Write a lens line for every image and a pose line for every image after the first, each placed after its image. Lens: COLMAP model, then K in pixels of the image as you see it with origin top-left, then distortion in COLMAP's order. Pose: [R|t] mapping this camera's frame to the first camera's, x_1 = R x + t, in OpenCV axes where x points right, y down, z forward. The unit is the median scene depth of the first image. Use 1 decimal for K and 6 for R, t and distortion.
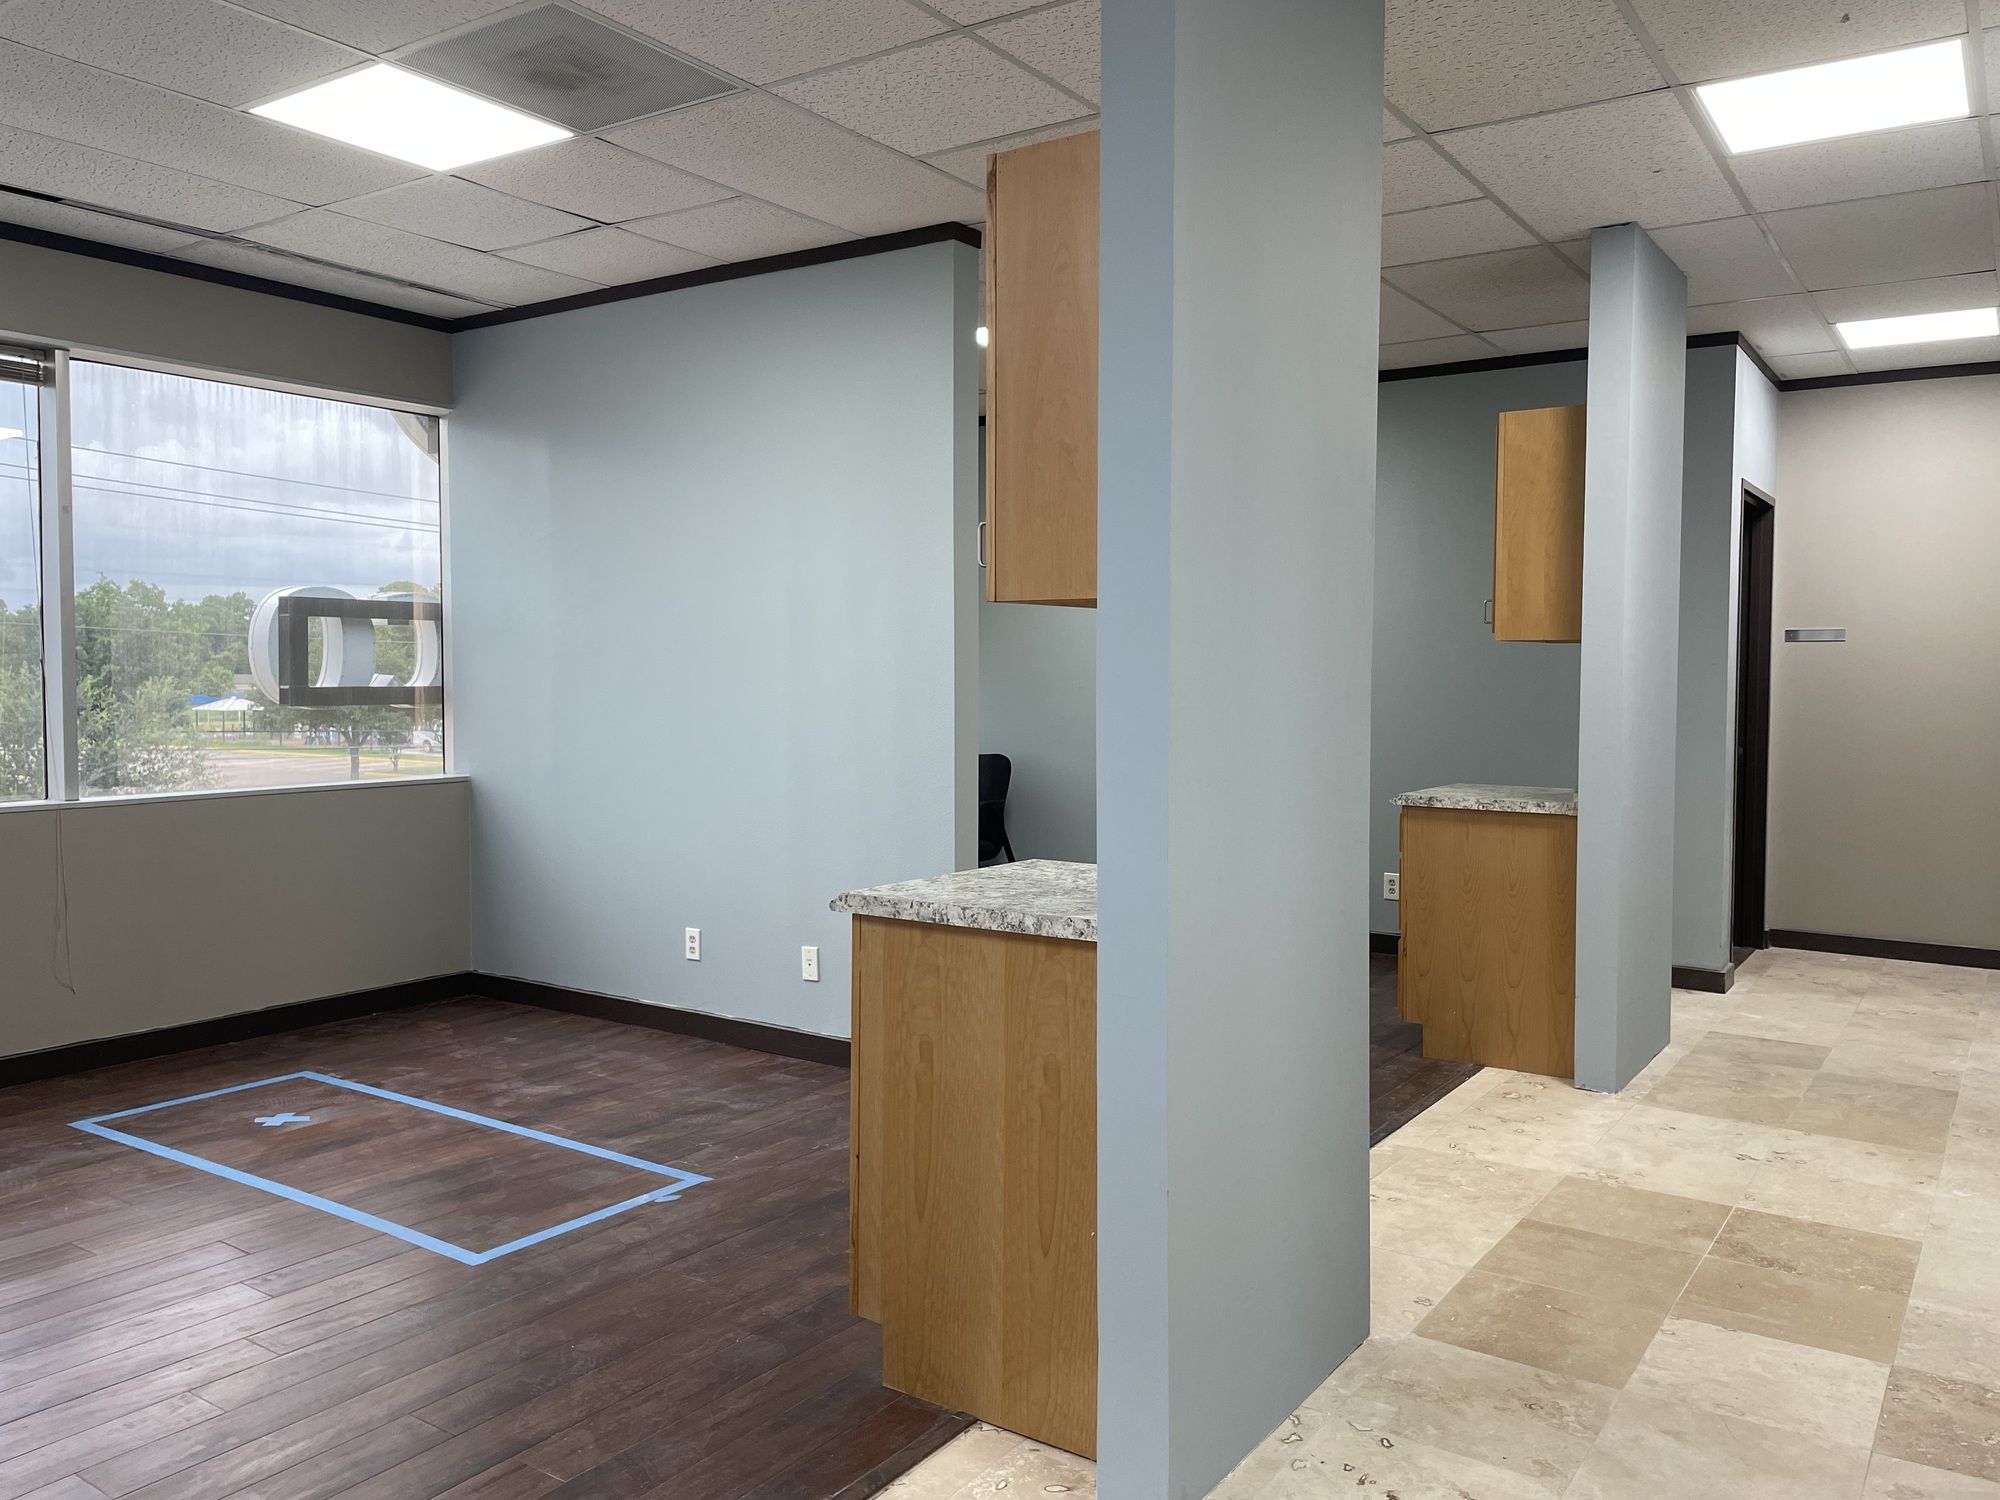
lens RADIAL K [[1511.7, 0, 998.6], [0, 1511.7, 734.3], [0, 0, 1]] dist [0.076527, -0.094643]
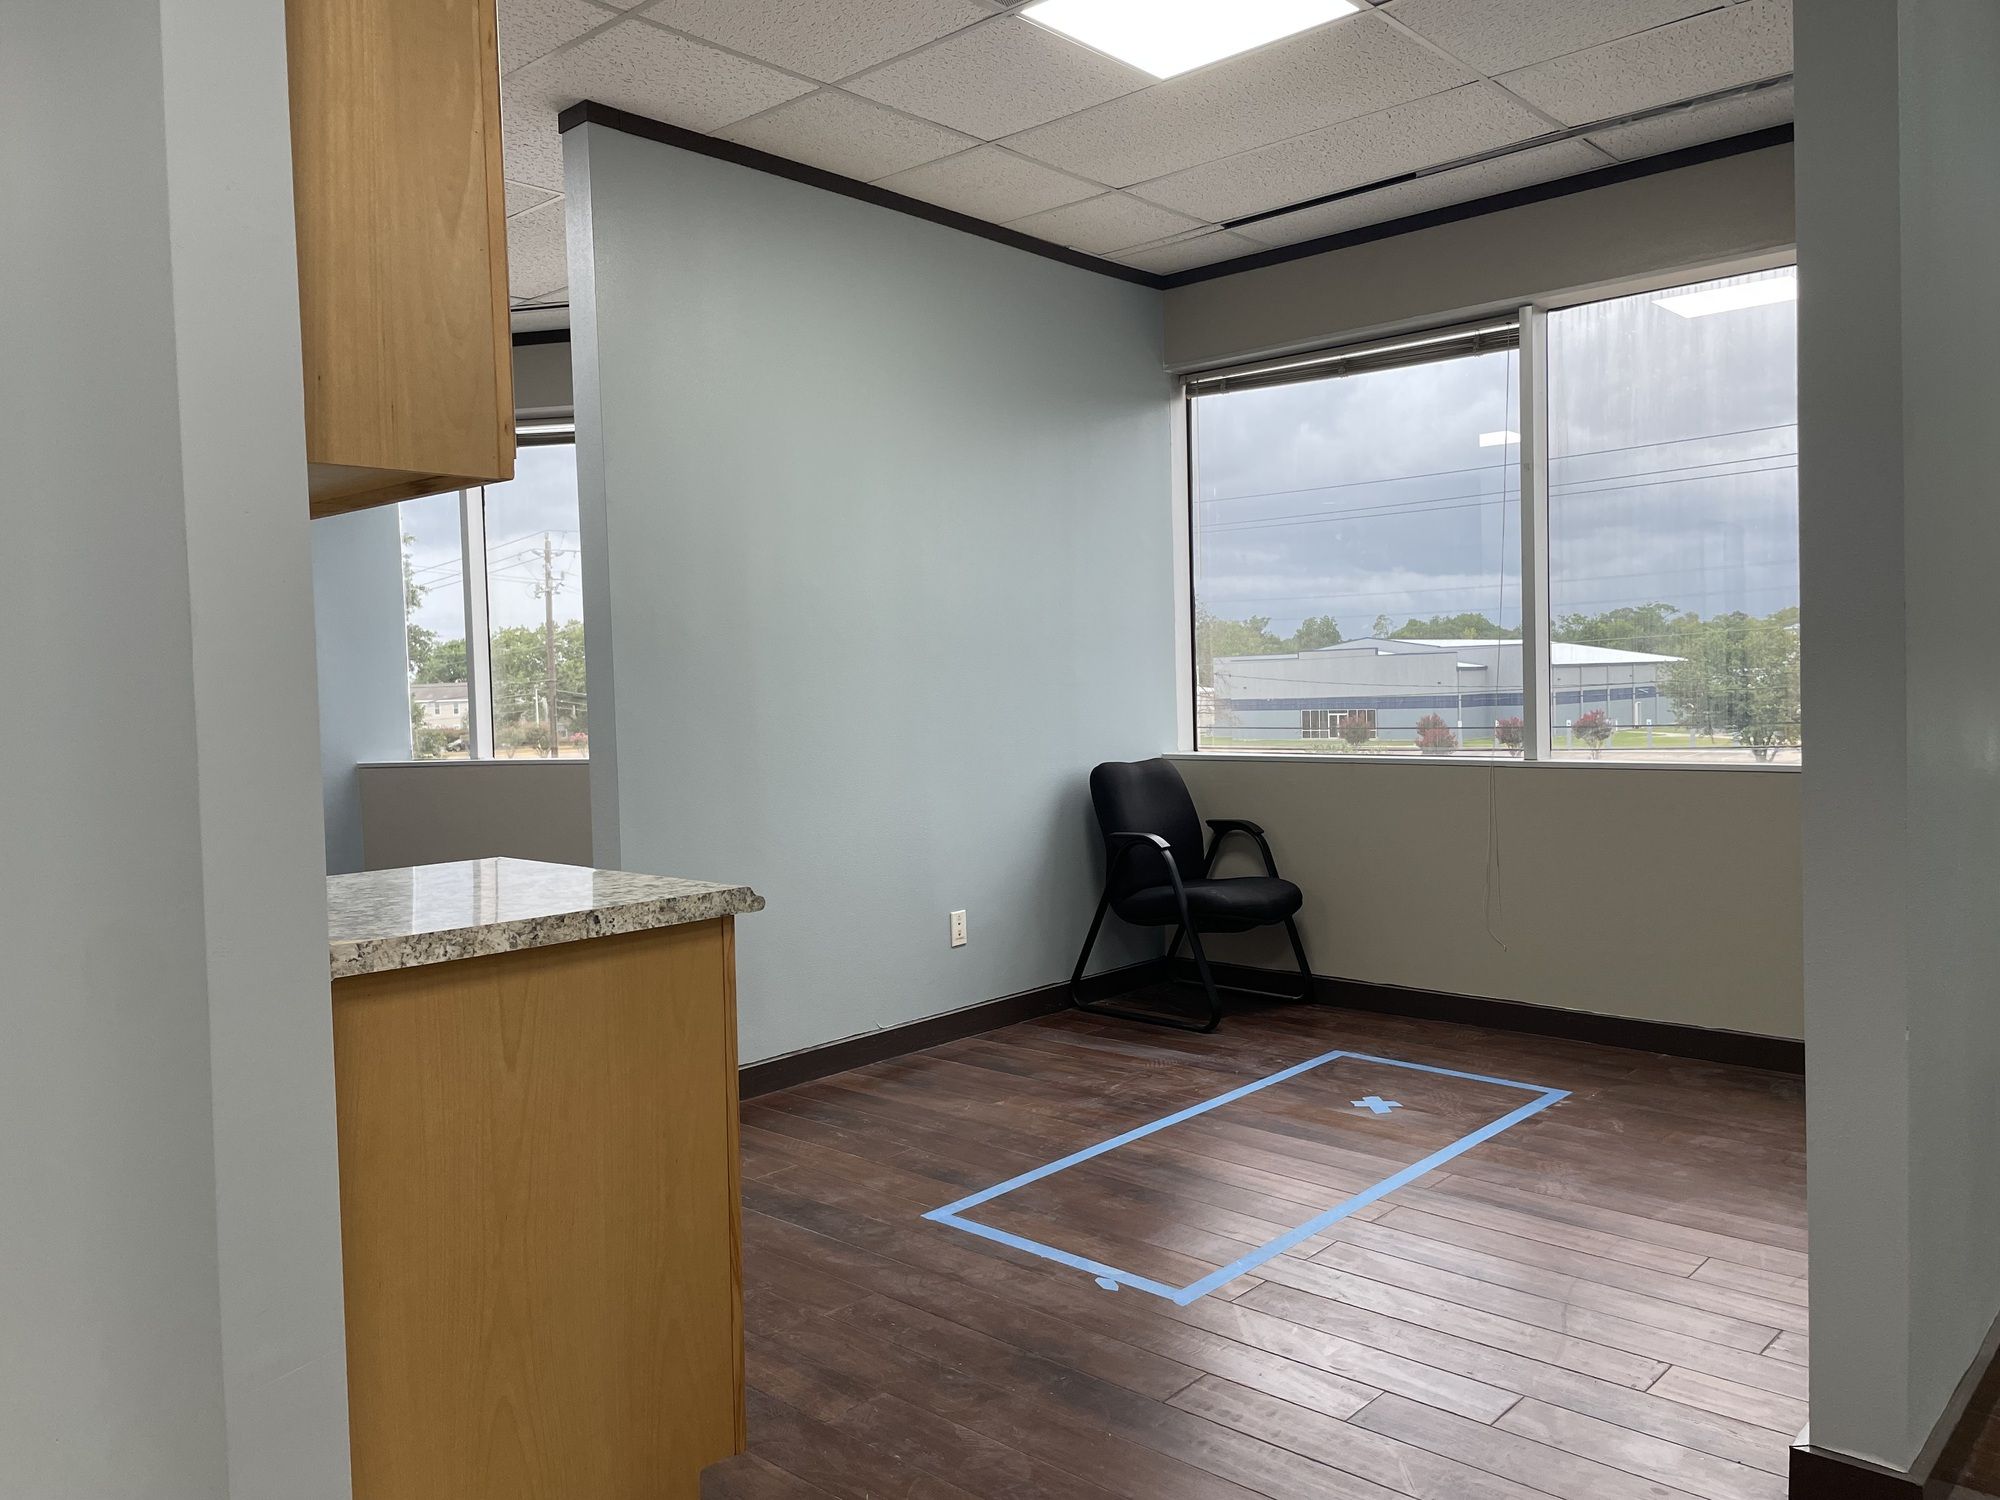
lens RADIAL K [[1511.7, 0, 1001.6], [0, 1511.7, 738.3], [0, 0, 1]] dist [0.076527, -0.094643]
pose [[-0.140574, 0.037151, -0.989373, 0.557170], [-0.016602, 0.999067, 0.039874, -0.006090], [0.989931, 0.022030, -0.139826, 1.053875]]
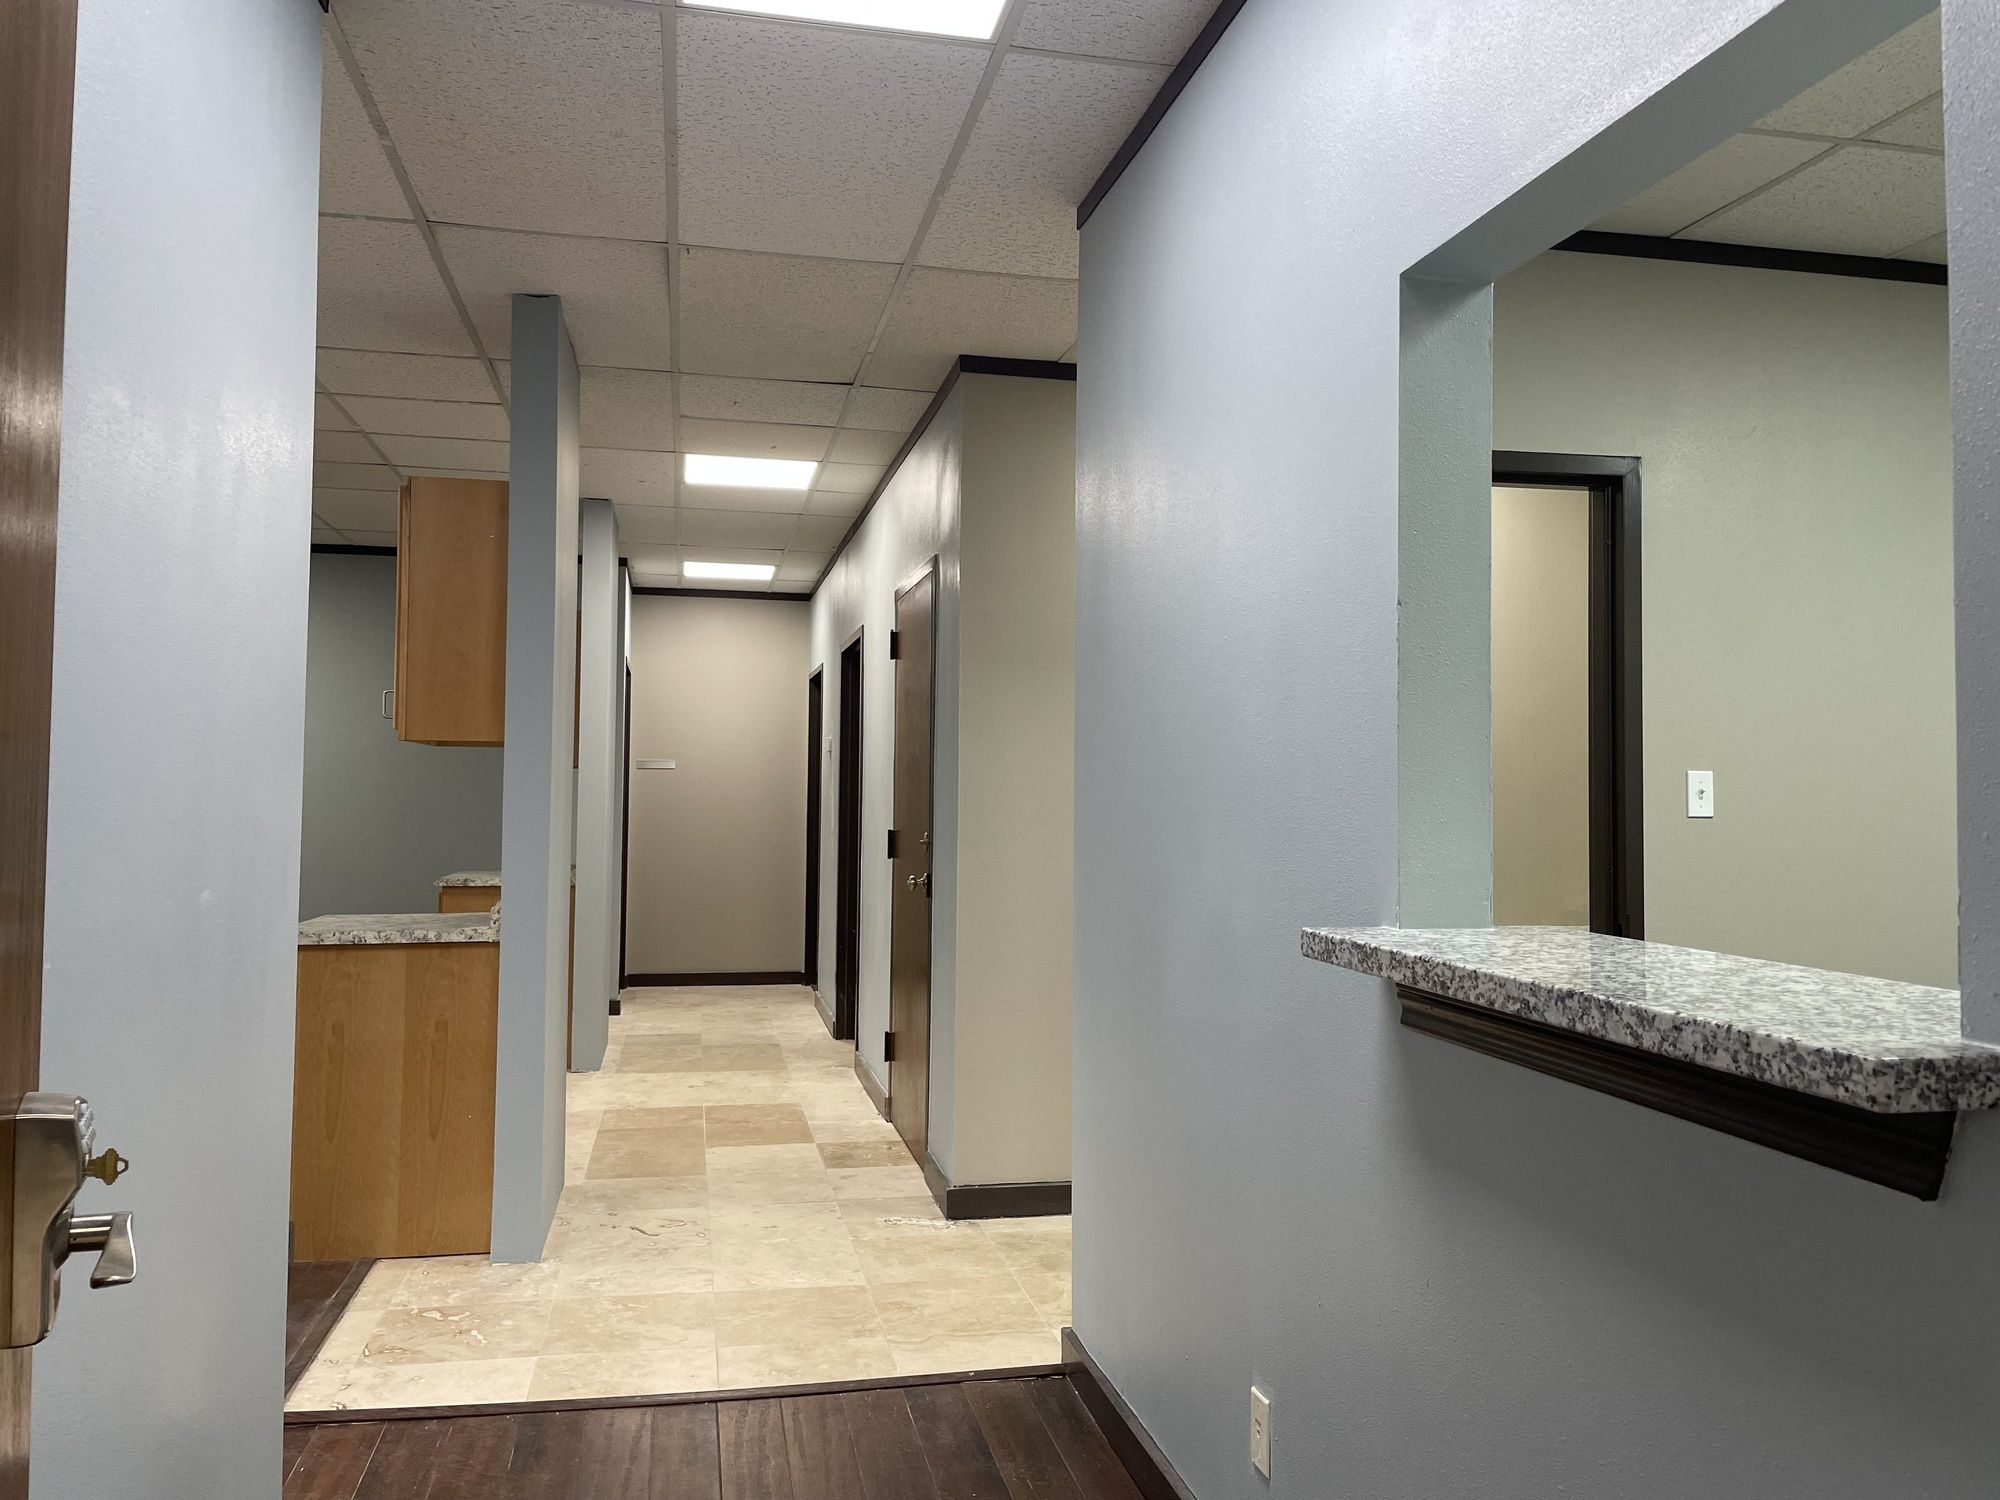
lens RADIAL K [[1511.7, 0, 1001.1], [0, 1511.7, 750.9], [0, 0, 1]] dist [0.076527, -0.094643]
pose [[0.692859, 0.025930, 0.720607, -0.576150], [0.022786, 0.998067, -0.057824, 0.025519], [-0.720713, 0.056484, 0.690928, -0.468262]]
